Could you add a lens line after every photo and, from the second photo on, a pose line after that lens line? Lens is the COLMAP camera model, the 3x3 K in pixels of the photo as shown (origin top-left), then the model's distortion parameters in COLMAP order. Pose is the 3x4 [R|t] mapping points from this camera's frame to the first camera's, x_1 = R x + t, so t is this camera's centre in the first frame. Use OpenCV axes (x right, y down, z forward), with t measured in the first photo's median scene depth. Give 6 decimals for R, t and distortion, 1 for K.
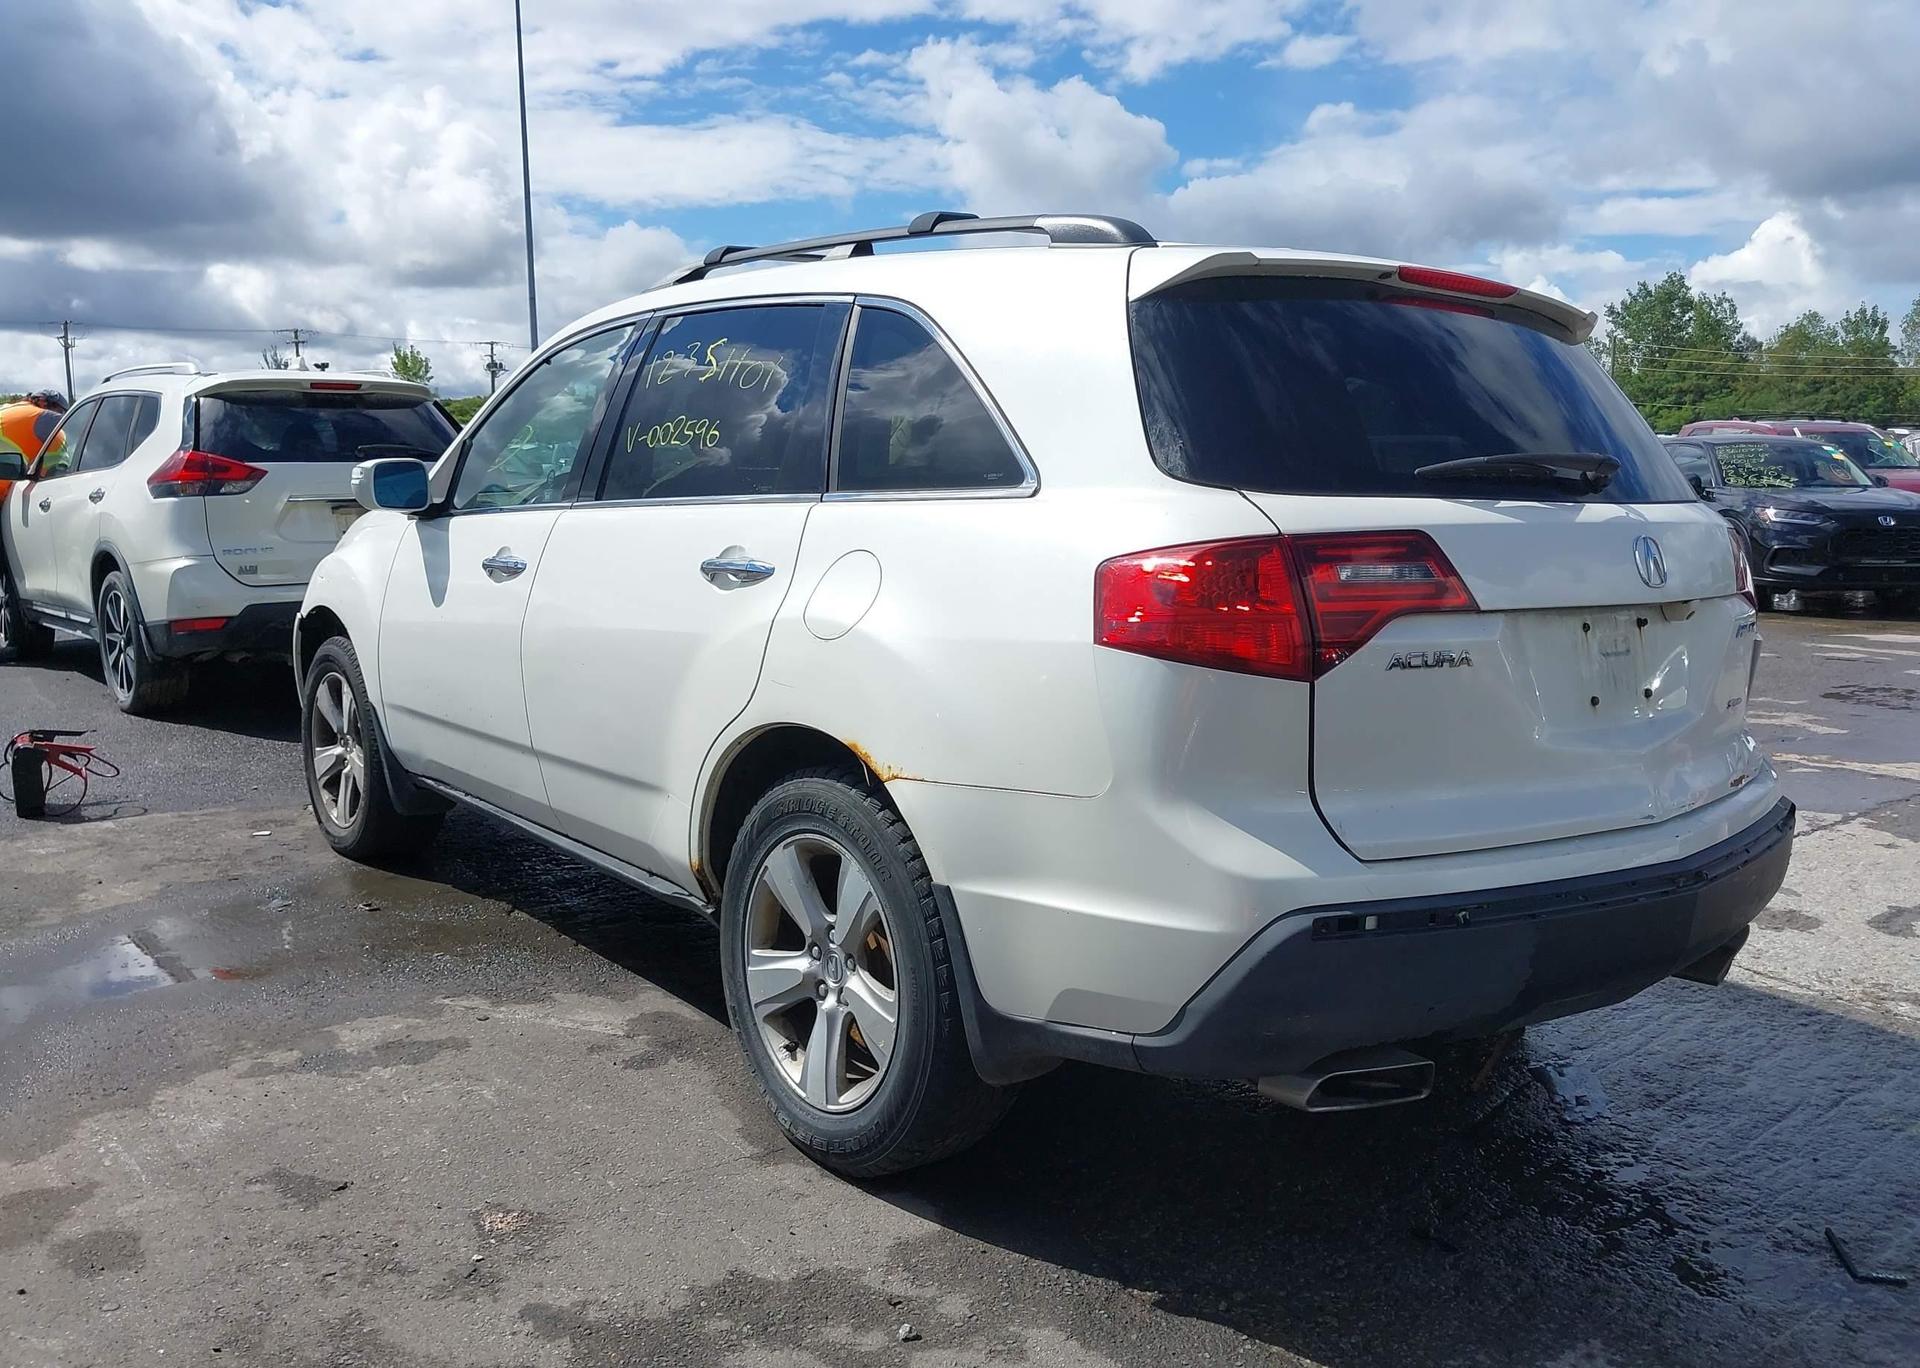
lens RADIAL K [[1531.1, 0, 964.6], [0, 1531.1, 706.7], [0, 0, 1]] dist [0.024662, -0.024633]
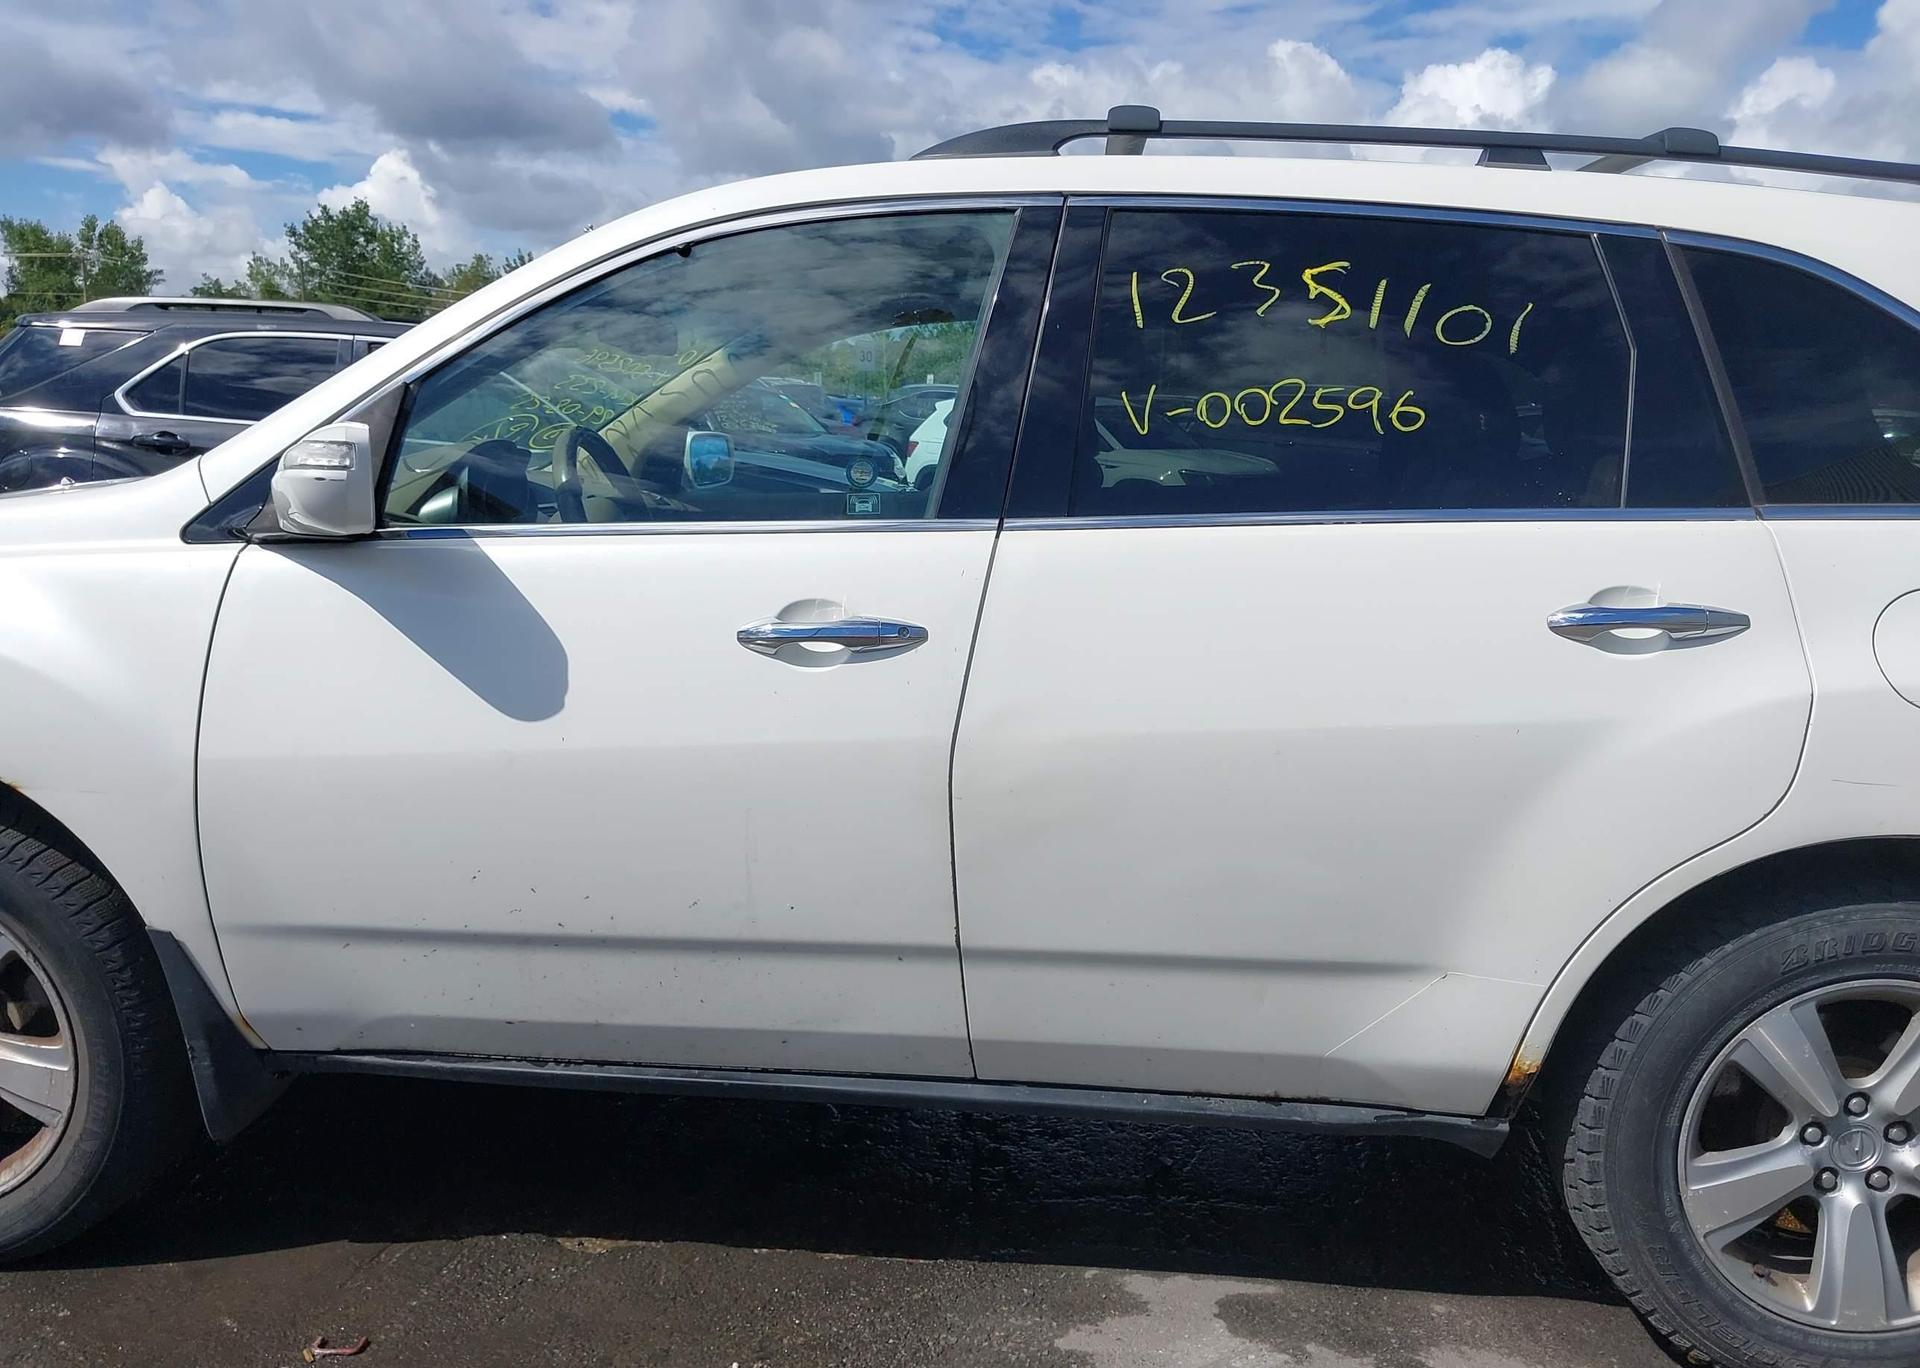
lens RADIAL K [[1530.6, 0, 900.4], [0, 1530.6, 684.5], [0, 0, 1]] dist [0.087257, -0.129555]
pose [[0.671383, -0.112891, 0.732462, -0.739756], [0.088245, 0.993476, 0.072233, -0.119346], [-0.735838, 0.016140, 0.676965, 0.658021]]
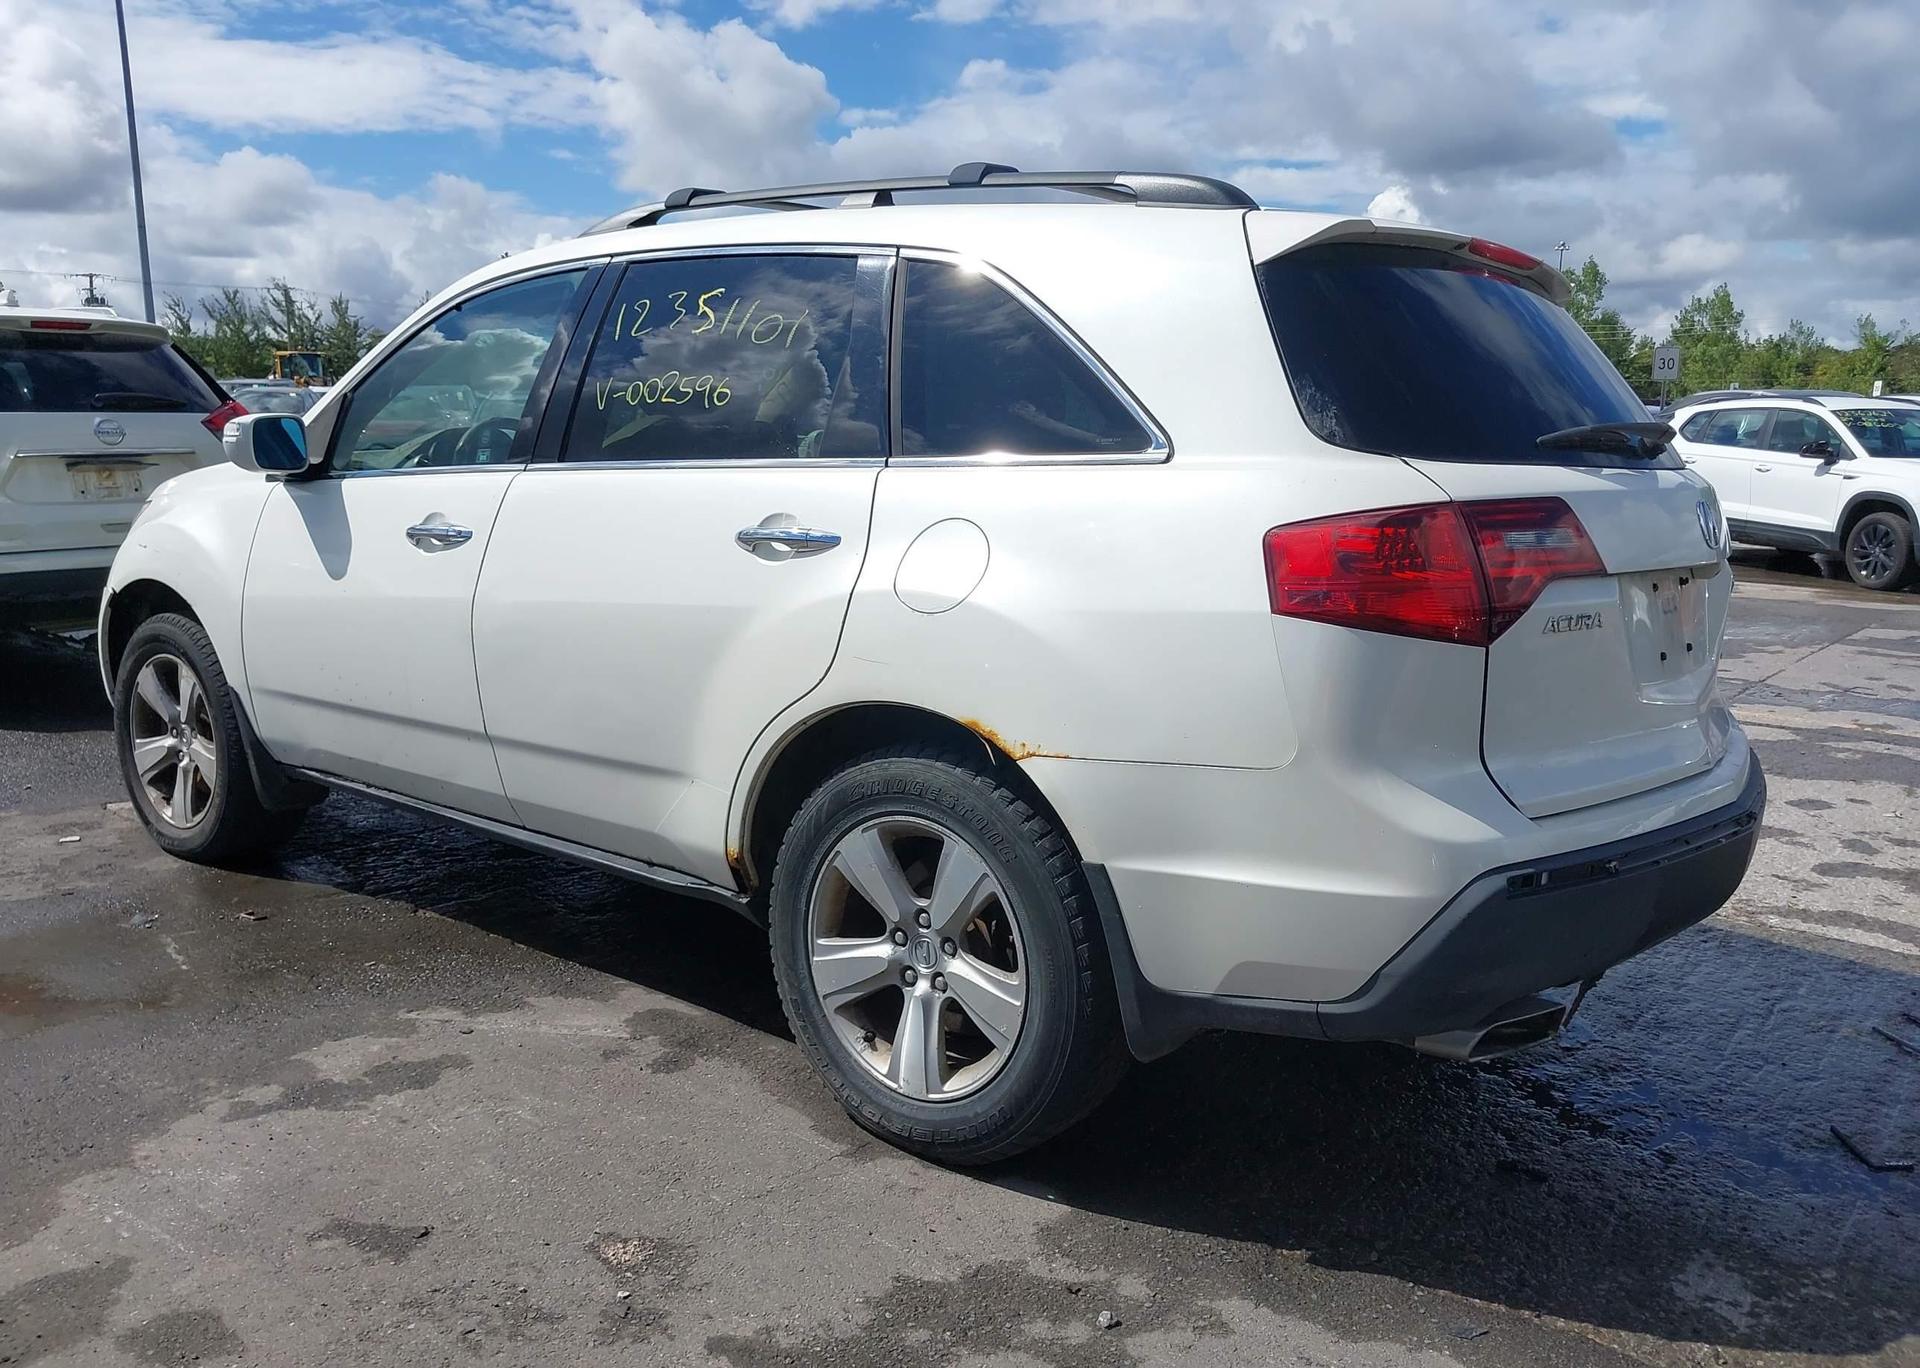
lens RADIAL K [[1531.1, 0, 964.6], [0, 1531.1, 706.7], [0, 0, 1]] dist [0.024662, -0.024633]
pose [[0.975866, -0.033700, 0.215753, -0.210212], [0.027121, 0.999075, 0.033384, -0.012561], [-0.216679, -0.026726, 0.975877, 0.046543]]
